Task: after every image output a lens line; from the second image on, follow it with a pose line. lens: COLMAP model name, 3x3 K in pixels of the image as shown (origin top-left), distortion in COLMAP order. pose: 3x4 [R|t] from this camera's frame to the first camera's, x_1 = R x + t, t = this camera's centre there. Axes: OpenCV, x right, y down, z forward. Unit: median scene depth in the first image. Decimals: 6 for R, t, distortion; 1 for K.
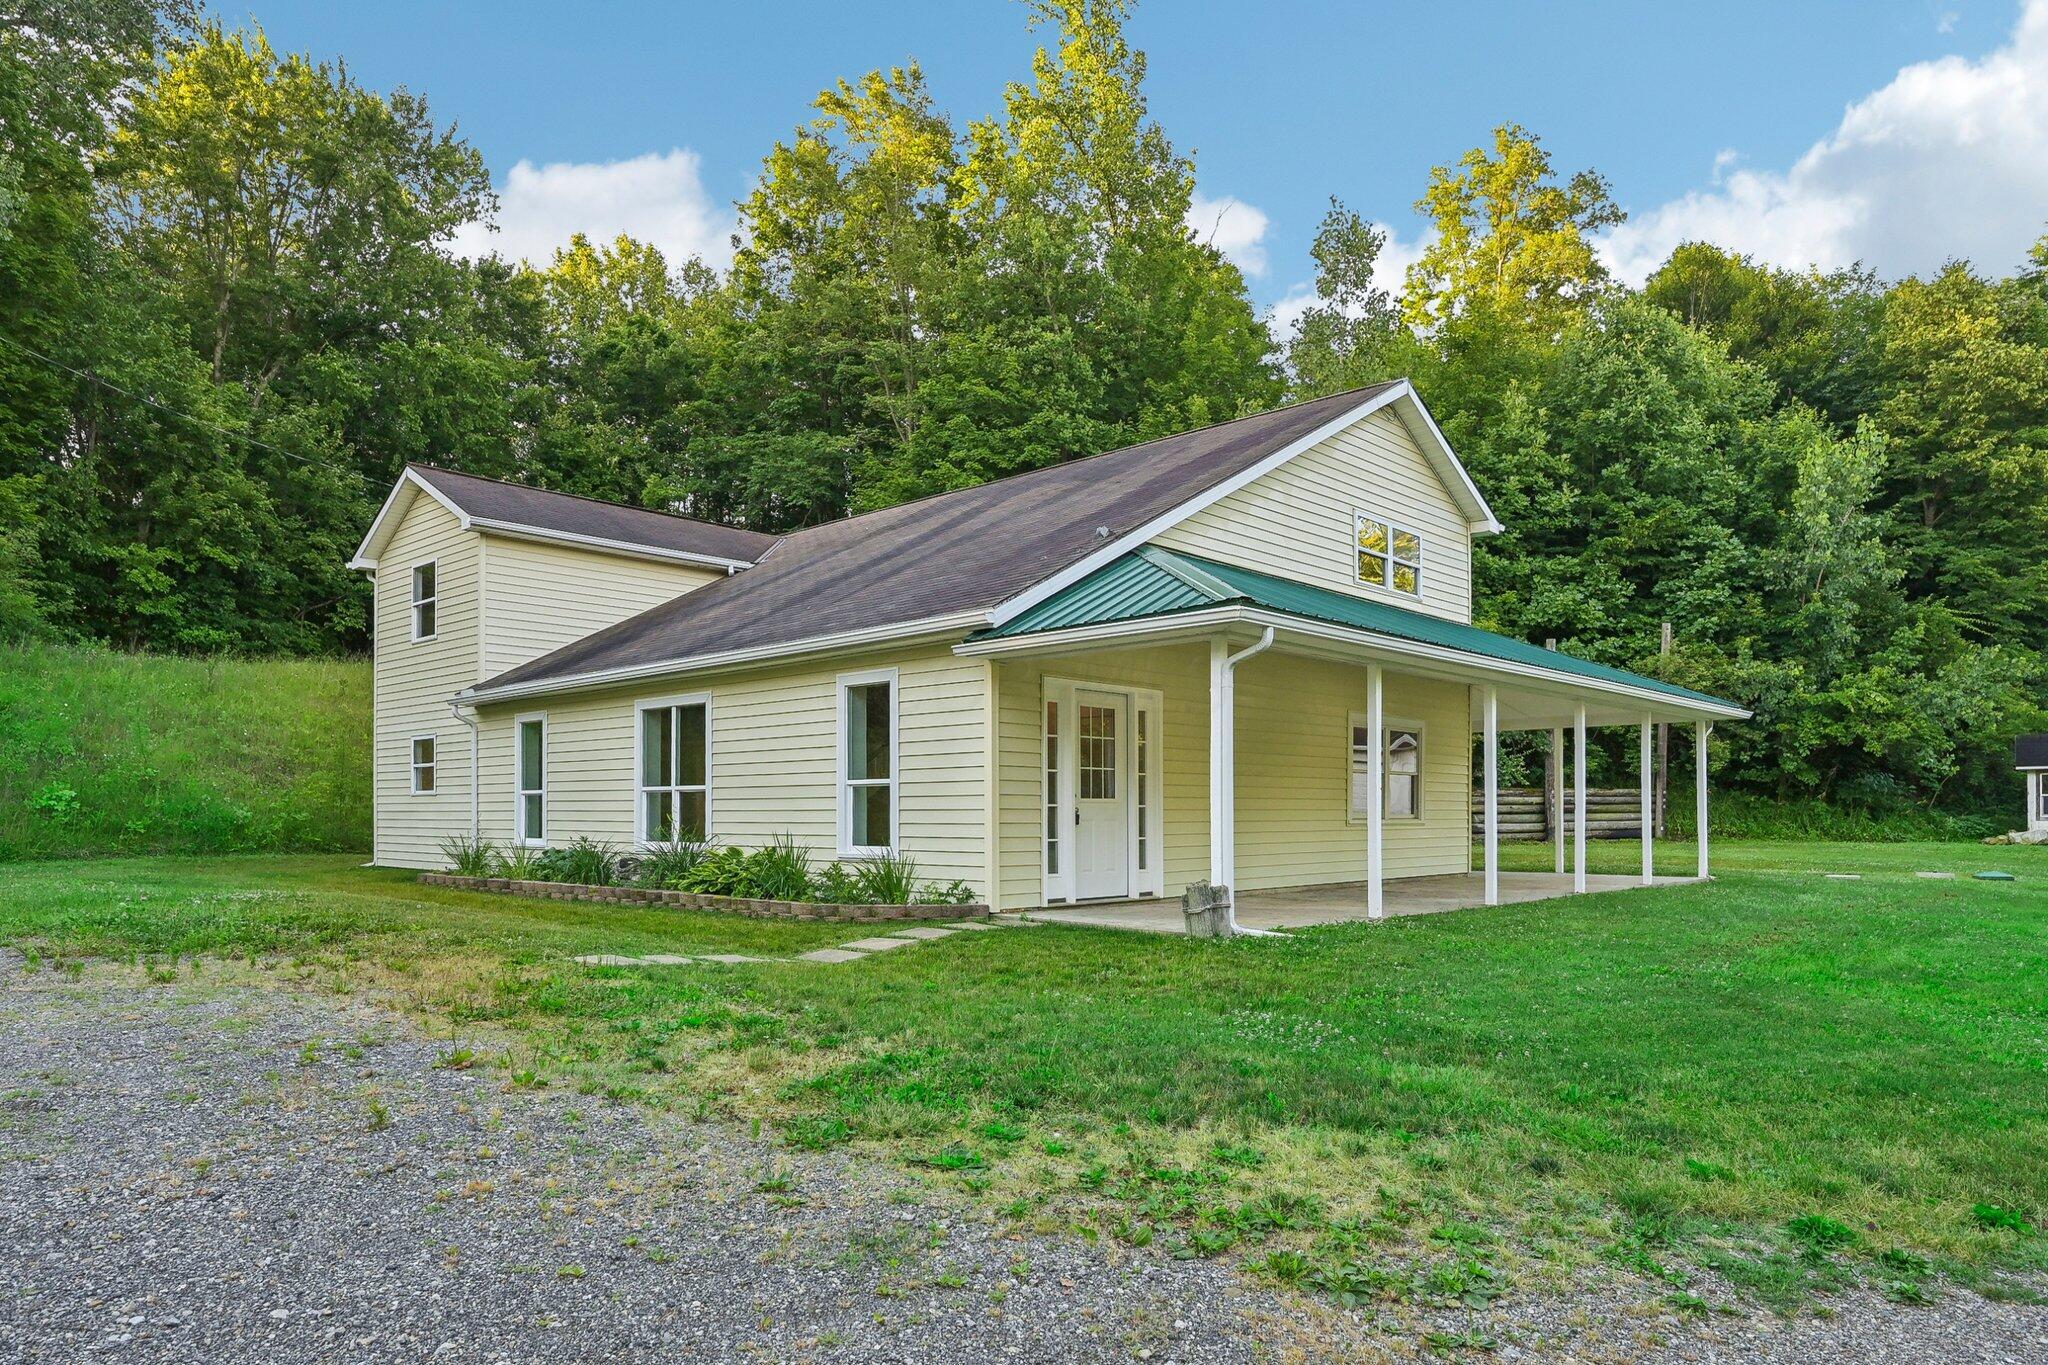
lens RADIAL K [[1263.3, 0, 1018.2], [0, 1263.3, 812.7], [0, 0, 1]] dist [-0.003551, 0.005757]
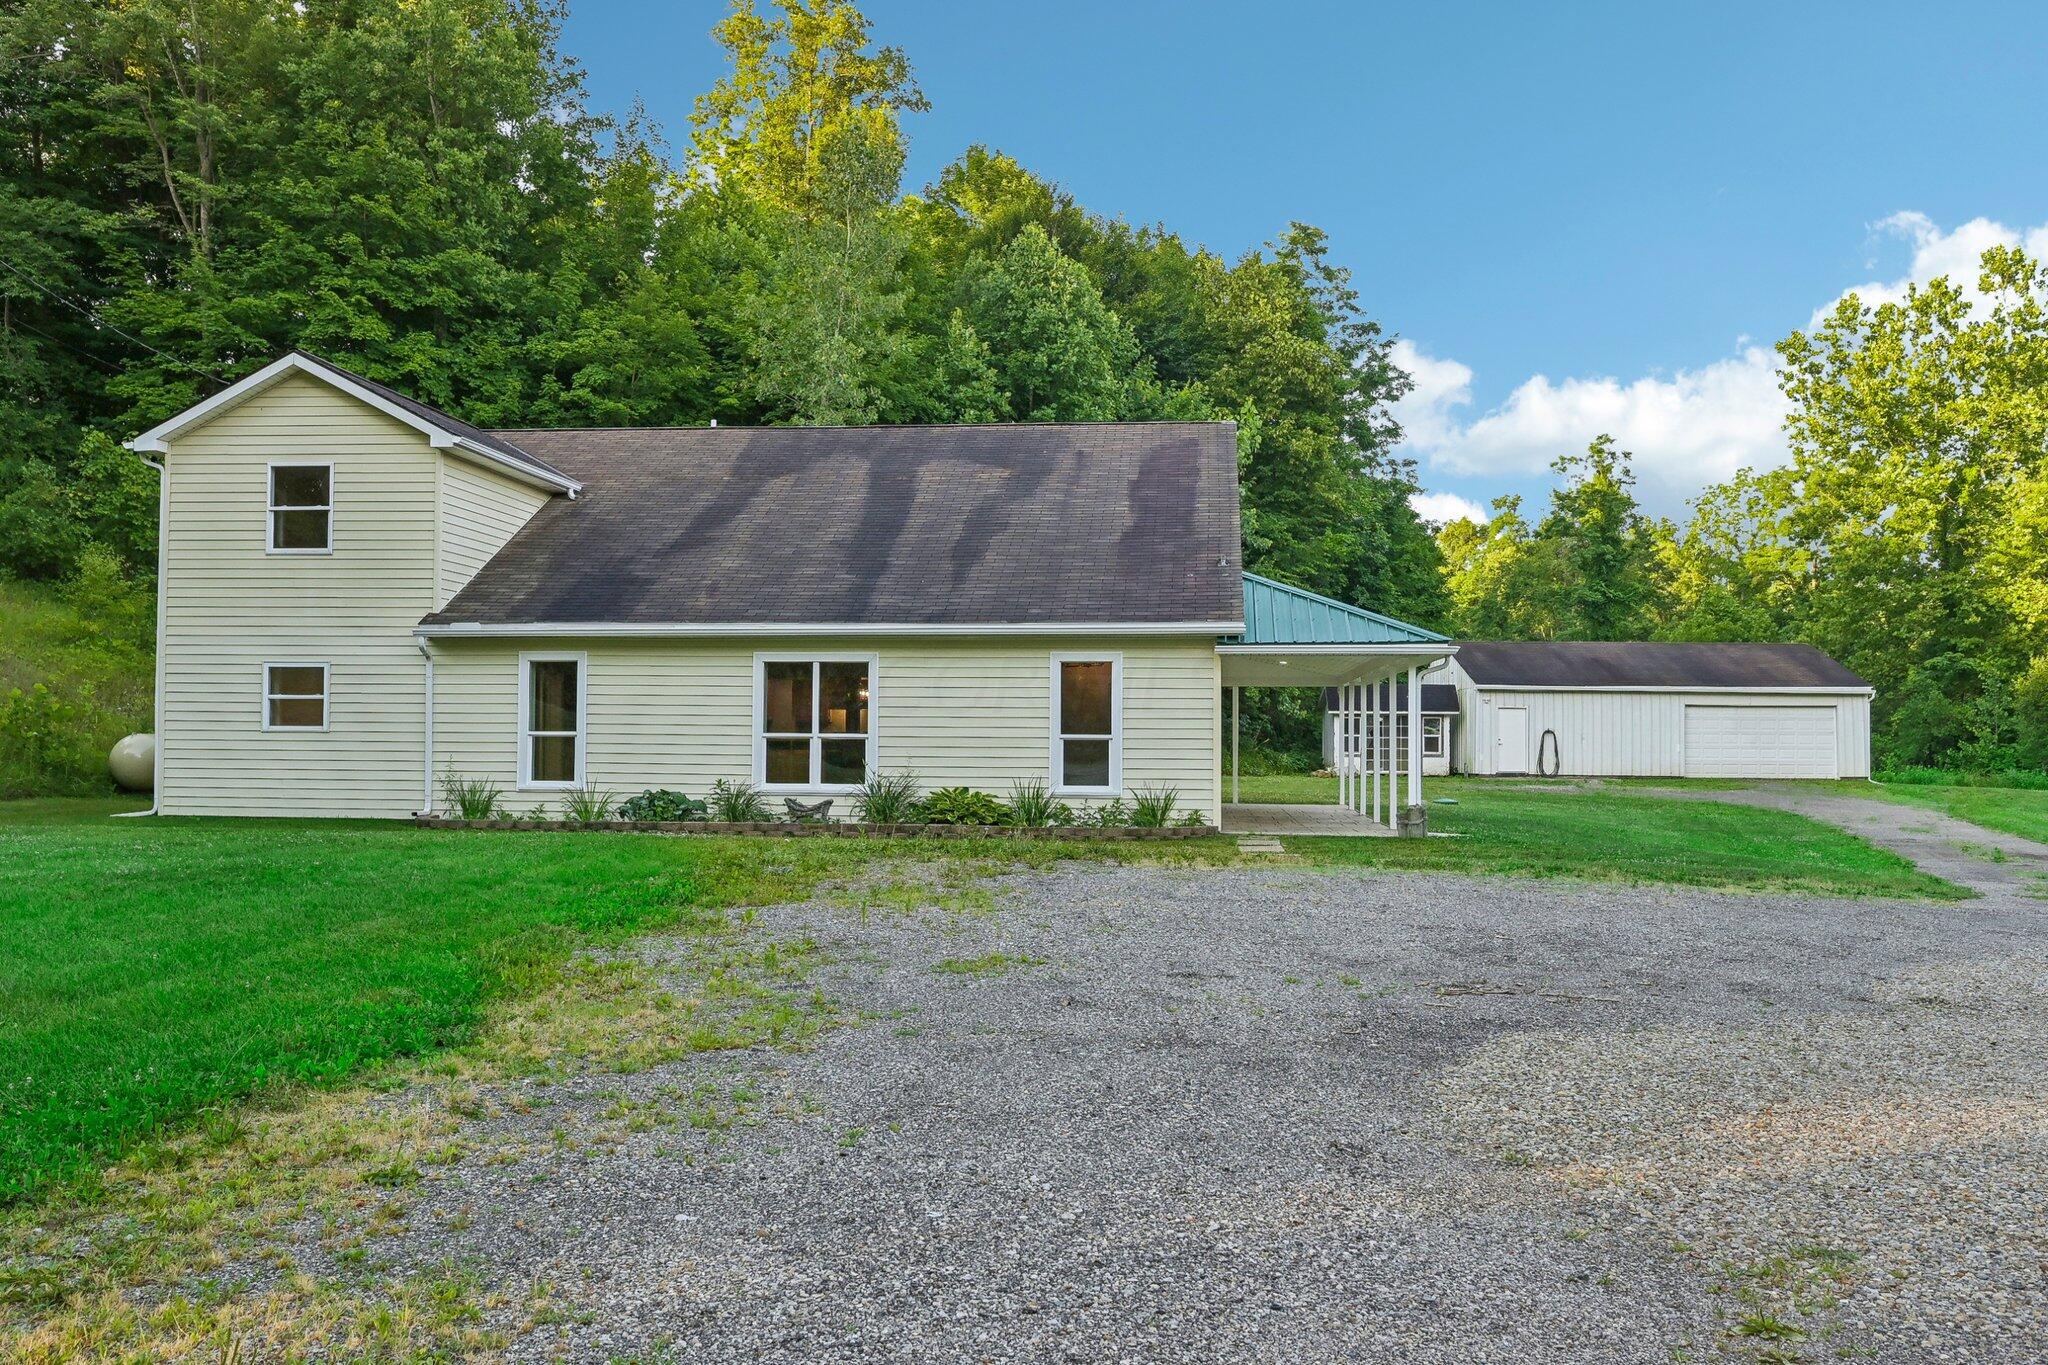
lens RADIAL K [[1834.4, 0, 1004.2], [0, 1834.4, 687.4], [0, 0, 1]] dist [-0.008128, 0.003612]
pose [[0.794714, 0.024447, 0.606492, -0.849788], [-0.008733, 0.999546, -0.028846, -0.012345], [-0.606921, 0.017628, 0.794566, -0.294937]]
